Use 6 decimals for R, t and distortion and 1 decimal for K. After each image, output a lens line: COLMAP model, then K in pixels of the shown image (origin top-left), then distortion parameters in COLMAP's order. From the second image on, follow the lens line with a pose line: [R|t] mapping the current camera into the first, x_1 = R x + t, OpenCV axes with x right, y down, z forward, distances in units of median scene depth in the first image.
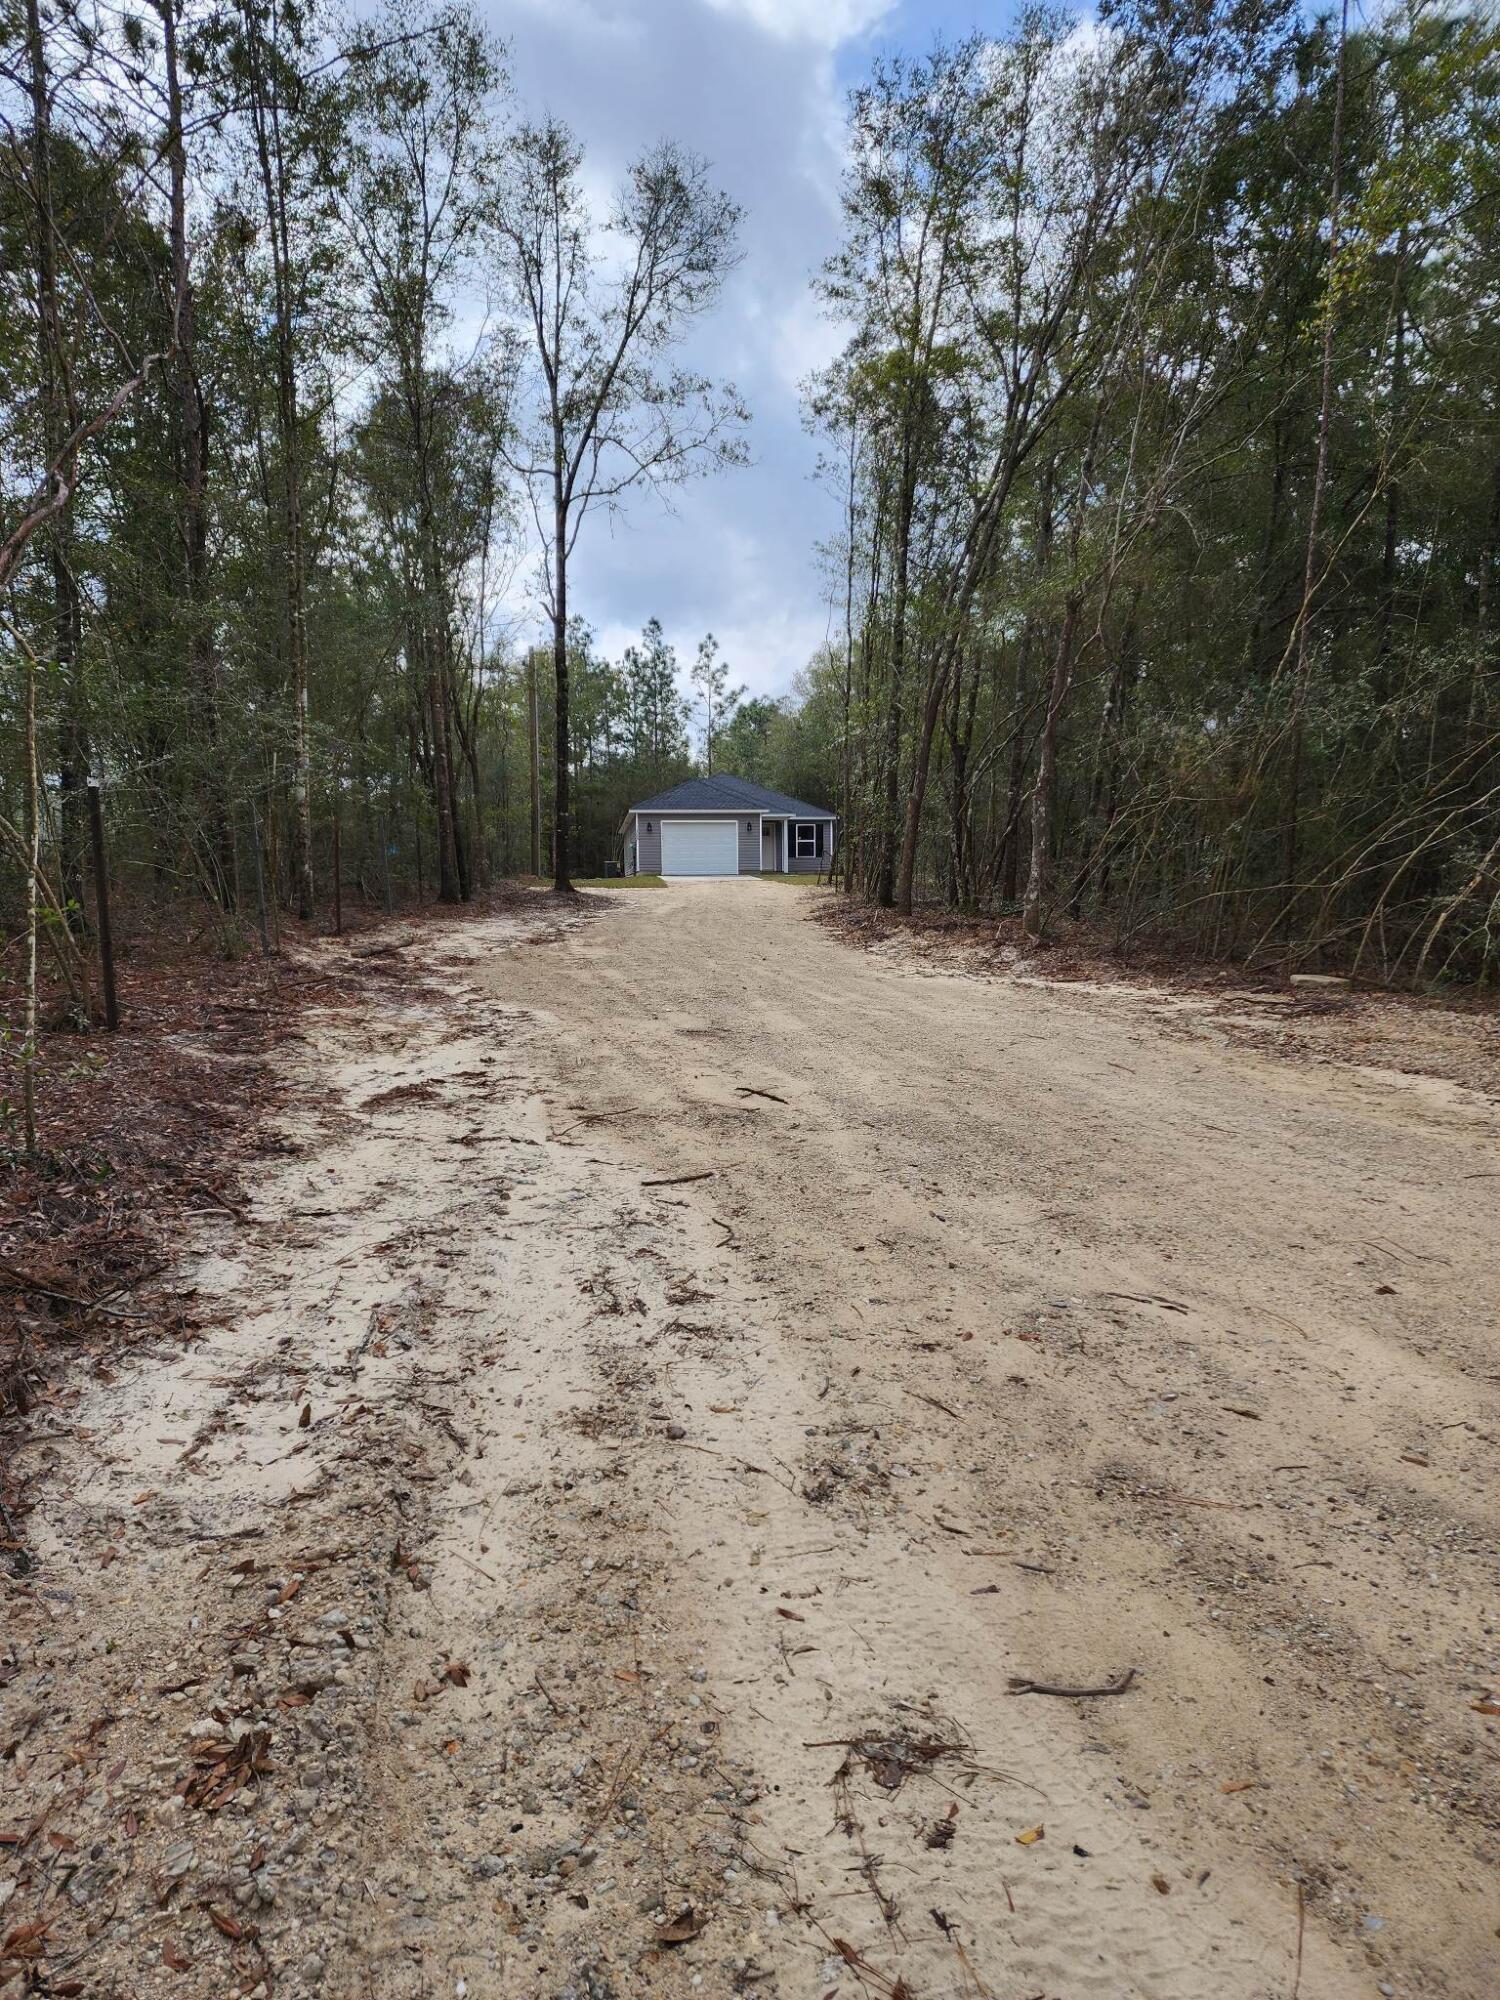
lens RADIAL K [[1324.1, 0, 778.6], [0, 1324.1, 994.9], [0, 0, 1]] dist [0.072868, -0.001691]
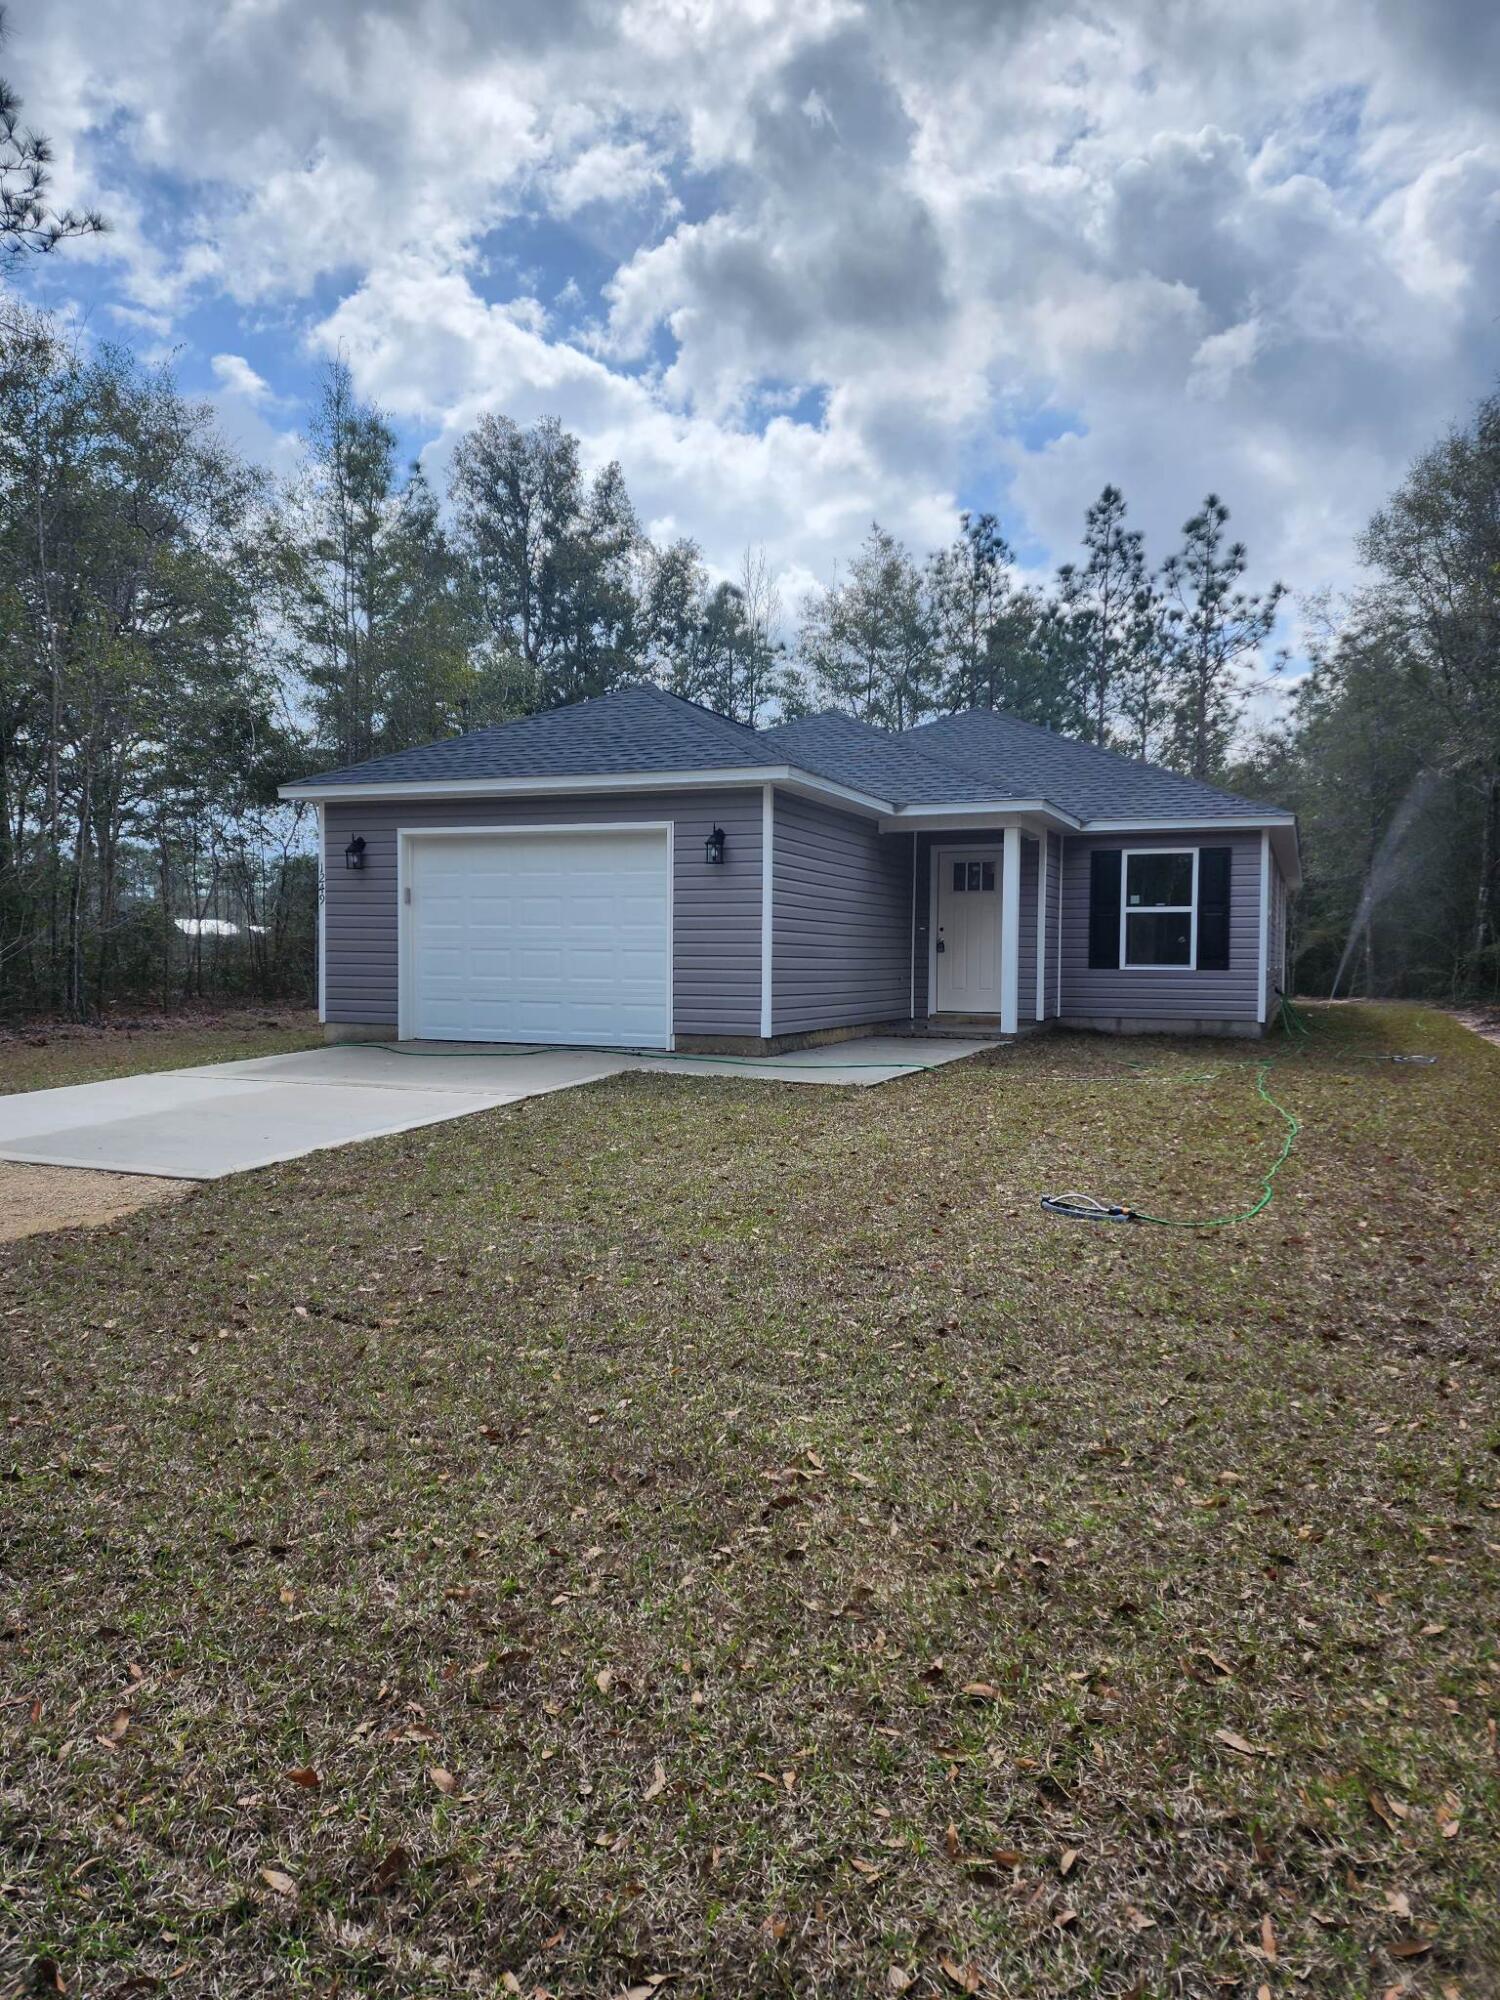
lens RADIAL K [[1324.1, 0, 778.6], [0, 1324.1, 994.9], [0, 0, 1]] dist [0.072868, -0.001691]
pose [[0.877315, 0.033013, -0.478778, 0.081636], [-0.053914, 0.998096, -0.029971, -0.085399], [0.476877, 0.052107, 0.877424, 0.716010]]
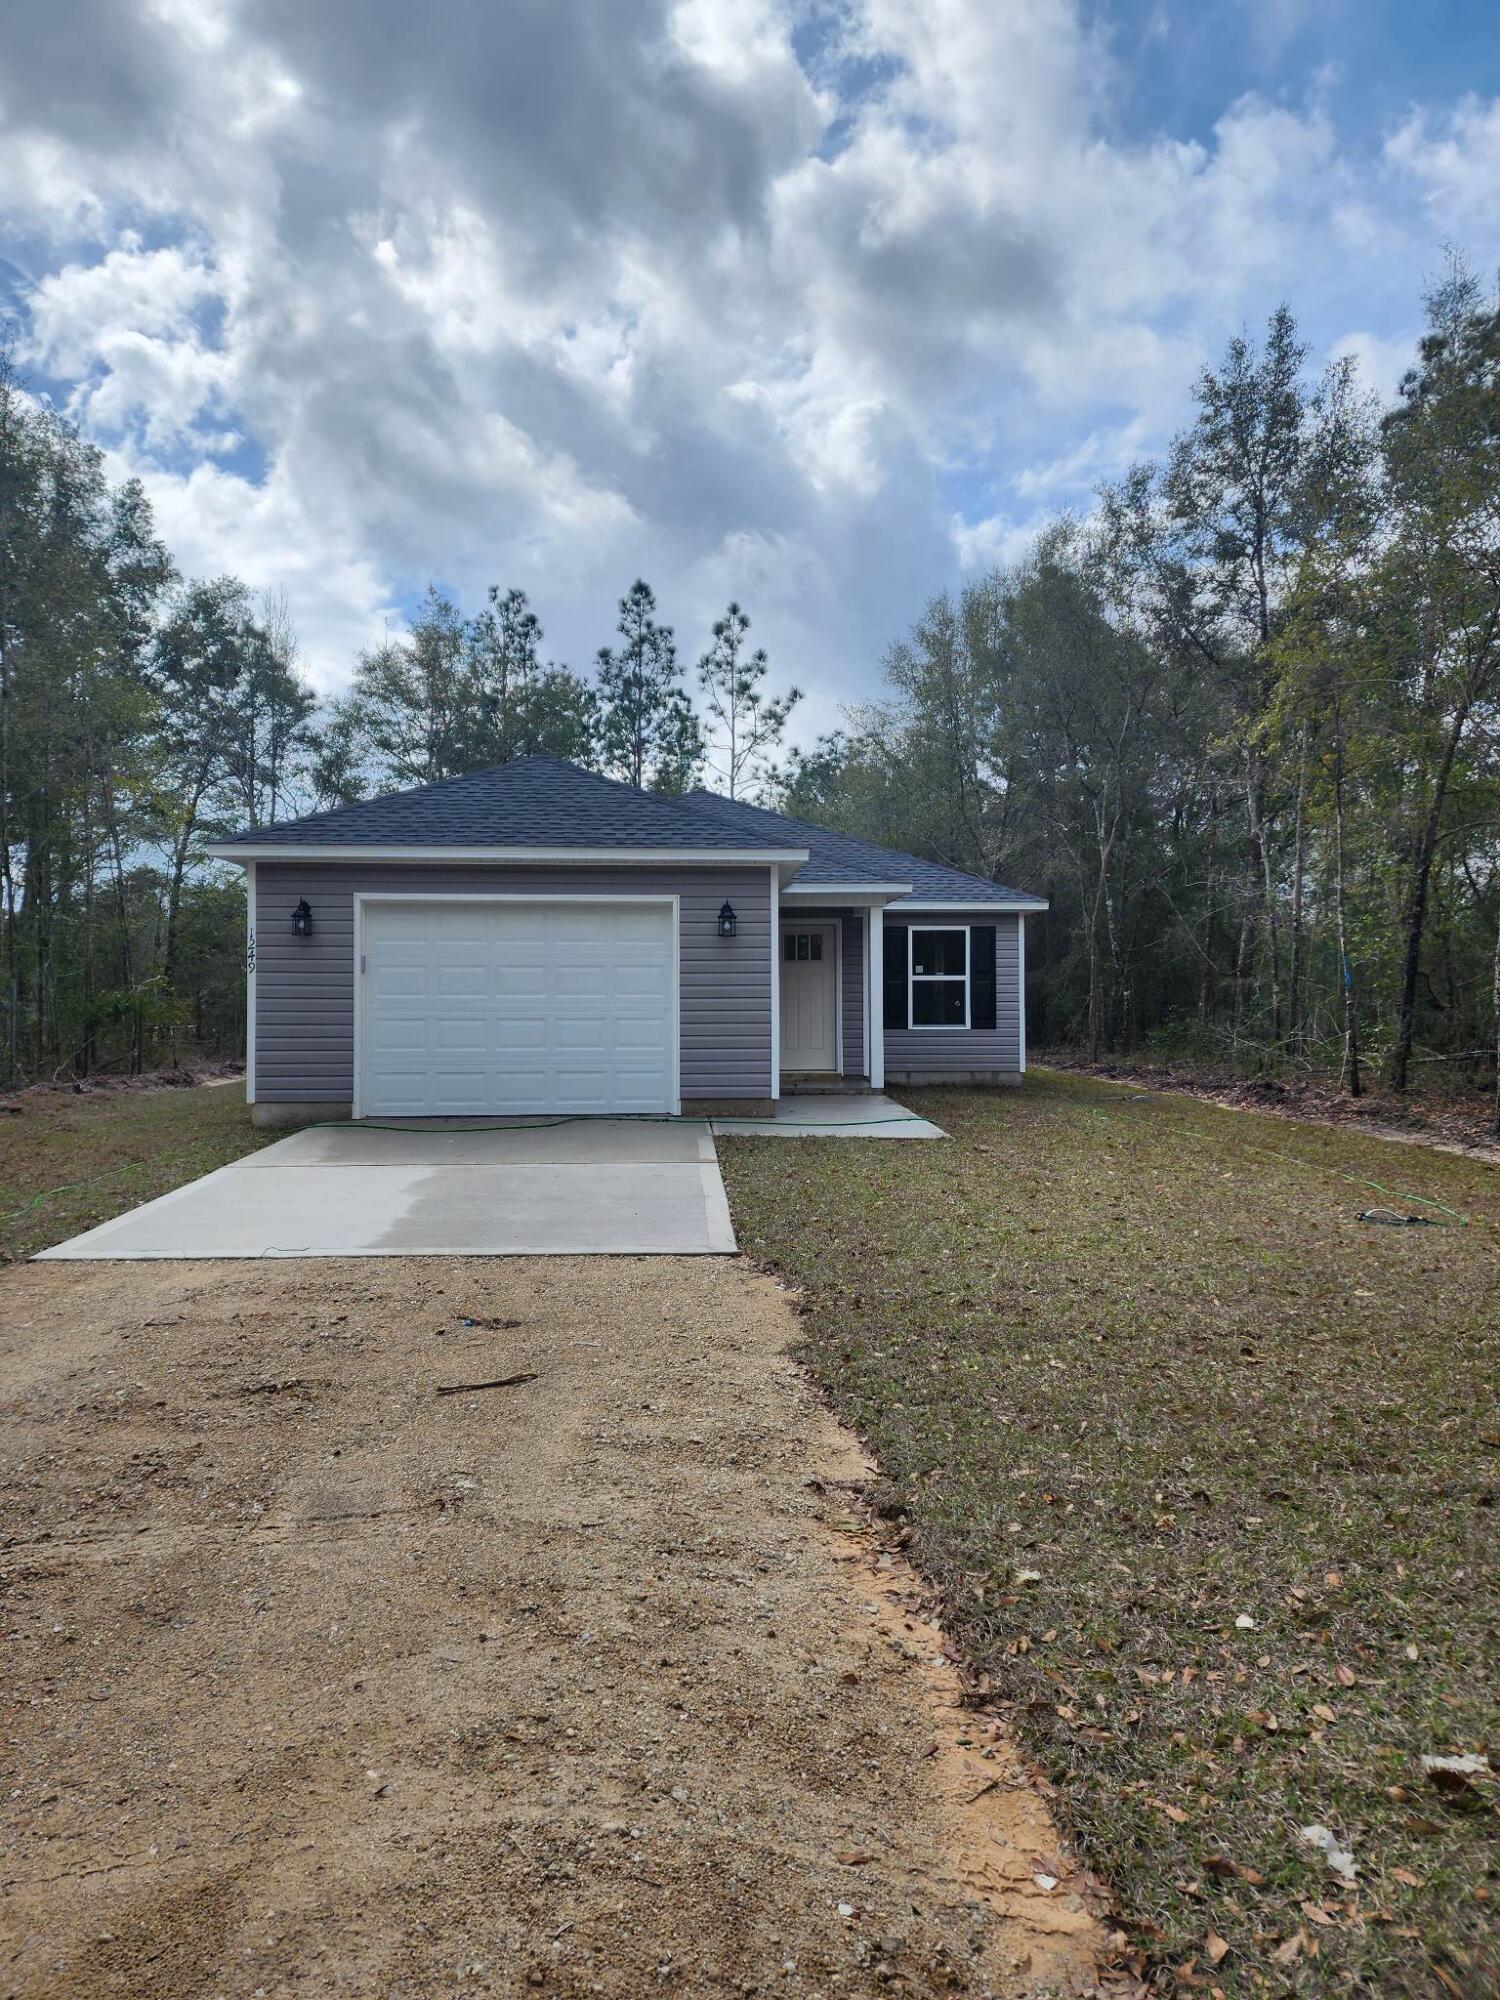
lens RADIAL K [[1324.1, 0, 778.6], [0, 1324.1, 994.9], [0, 0, 1]] dist [0.072868, -0.001691]
pose [[0.998283, 0.005488, -0.058310, 0.000963], [-0.010828, 0.995731, -0.091669, -0.082015], [0.057558, 0.092143, 0.994081, 0.677805]]
